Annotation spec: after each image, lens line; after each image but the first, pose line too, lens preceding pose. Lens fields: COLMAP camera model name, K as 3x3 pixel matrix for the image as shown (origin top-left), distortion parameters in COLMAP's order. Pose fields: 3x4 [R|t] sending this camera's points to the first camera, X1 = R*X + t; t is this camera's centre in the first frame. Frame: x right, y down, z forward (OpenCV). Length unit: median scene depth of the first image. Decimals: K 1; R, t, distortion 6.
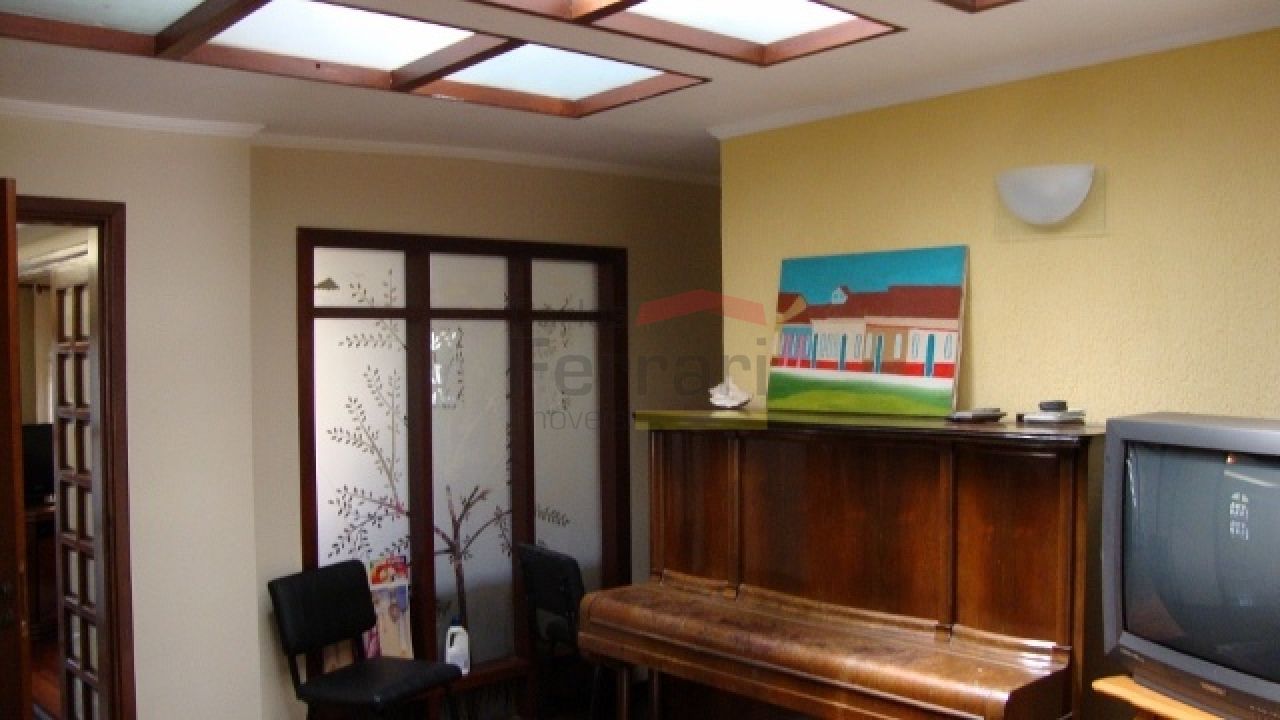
lens RADIAL K [[1126.3, 0, 640.0], [0, 1126.3, 360.0], [0, 0, 1]] dist [-0.205918, 0.205112]
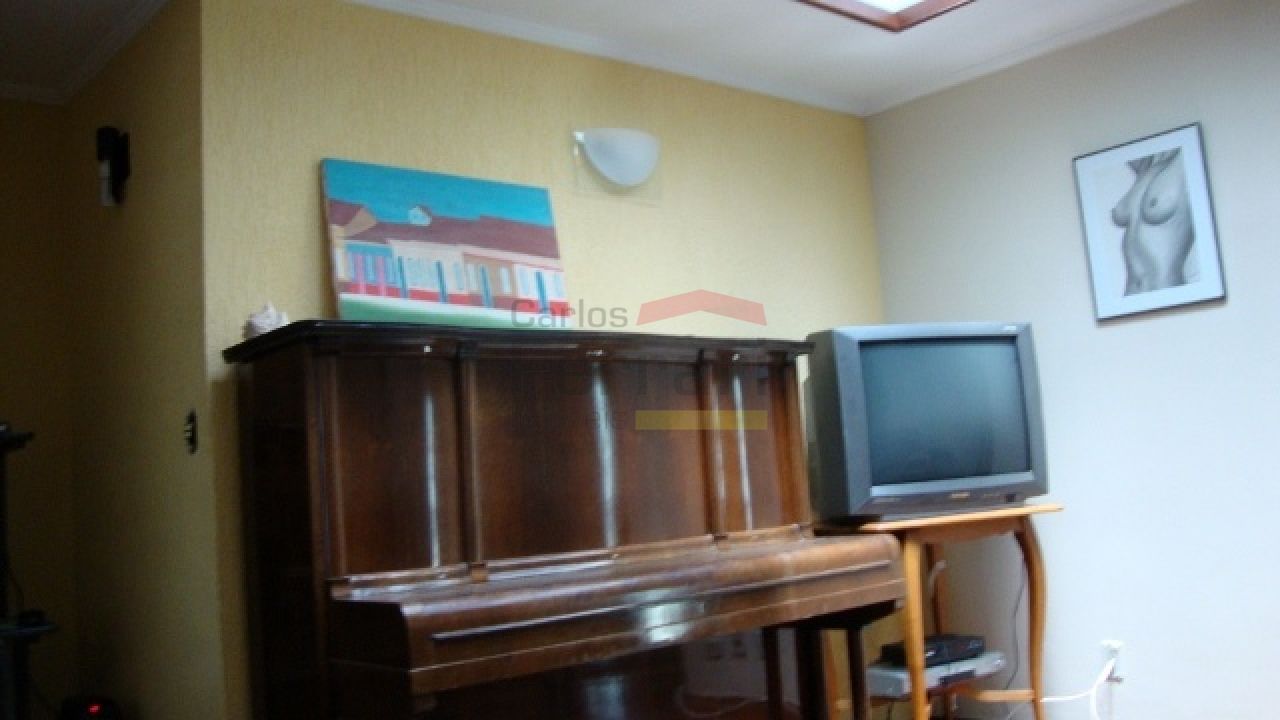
lens RADIAL K [[1126.3, 0, 640.0], [0, 1126.3, 360.0], [0, 0, 1]] dist [-0.205918, 0.205112]
pose [[0.020539, 0.122753, 0.992225, -0.639205], [0.082936, 0.988804, -0.124046, 0.167650], [-0.996343, 0.084839, 0.010129, 0.865973]]
